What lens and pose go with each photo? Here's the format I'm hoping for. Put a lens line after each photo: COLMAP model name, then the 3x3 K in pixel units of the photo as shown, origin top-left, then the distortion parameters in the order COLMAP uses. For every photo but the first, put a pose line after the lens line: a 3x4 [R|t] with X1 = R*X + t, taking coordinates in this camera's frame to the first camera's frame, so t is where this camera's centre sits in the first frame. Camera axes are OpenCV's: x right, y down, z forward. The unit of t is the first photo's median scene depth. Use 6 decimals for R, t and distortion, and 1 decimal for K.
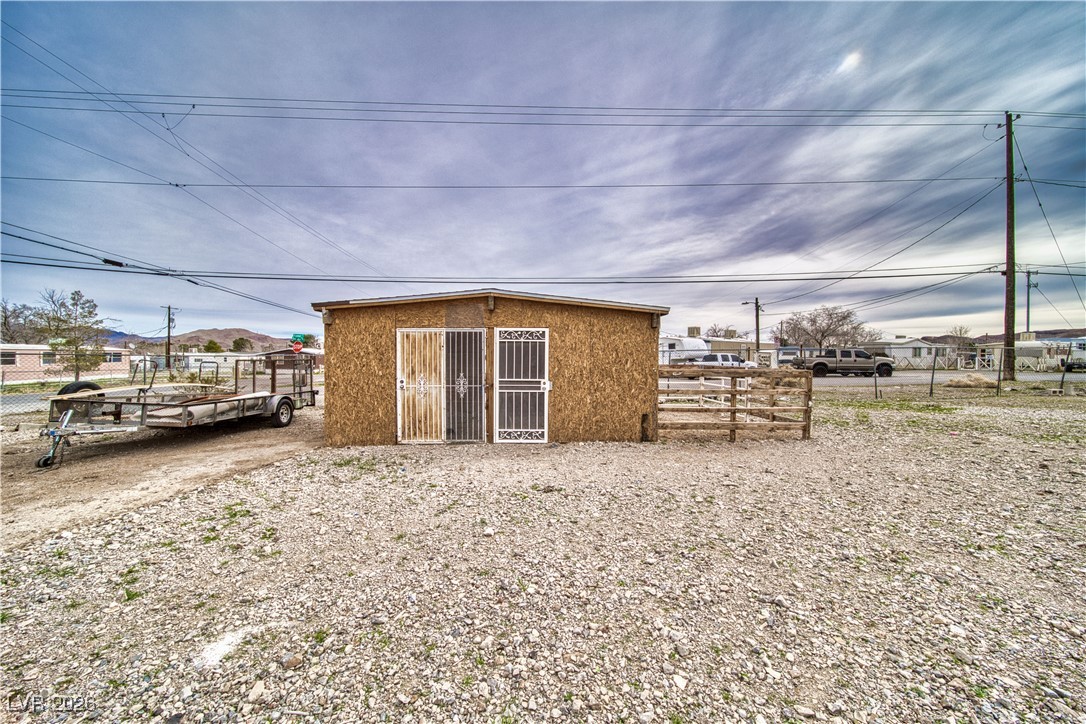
lens RADIAL K [[379.8, 0, 543.2], [0, 379.8, 360.4], [0, 0, 1]] dist [-0.003221, -0.000383]
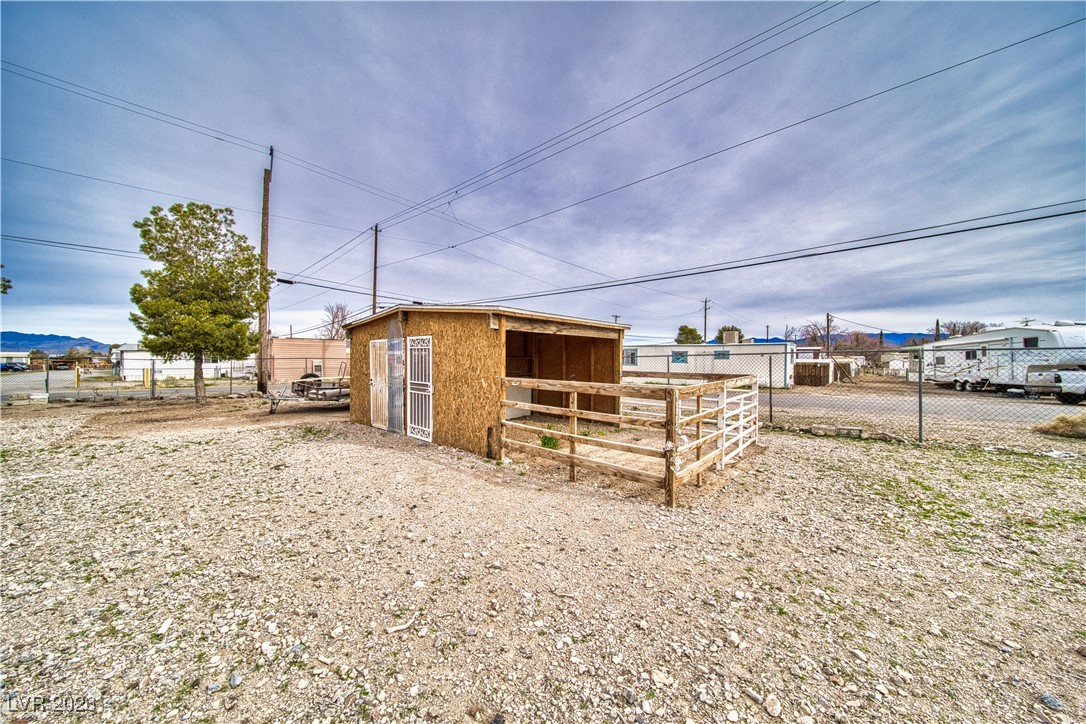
lens RADIAL K [[379.8, 0, 543.2], [0, 379.8, 360.4], [0, 0, 1]] dist [-0.003221, -0.000383]
pose [[0.725311, 0.005401, -0.688400, 0.976007], [-0.014077, 0.999876, -0.006988, -0.010730], [0.688277, 0.014759, 0.725298, 0.437869]]
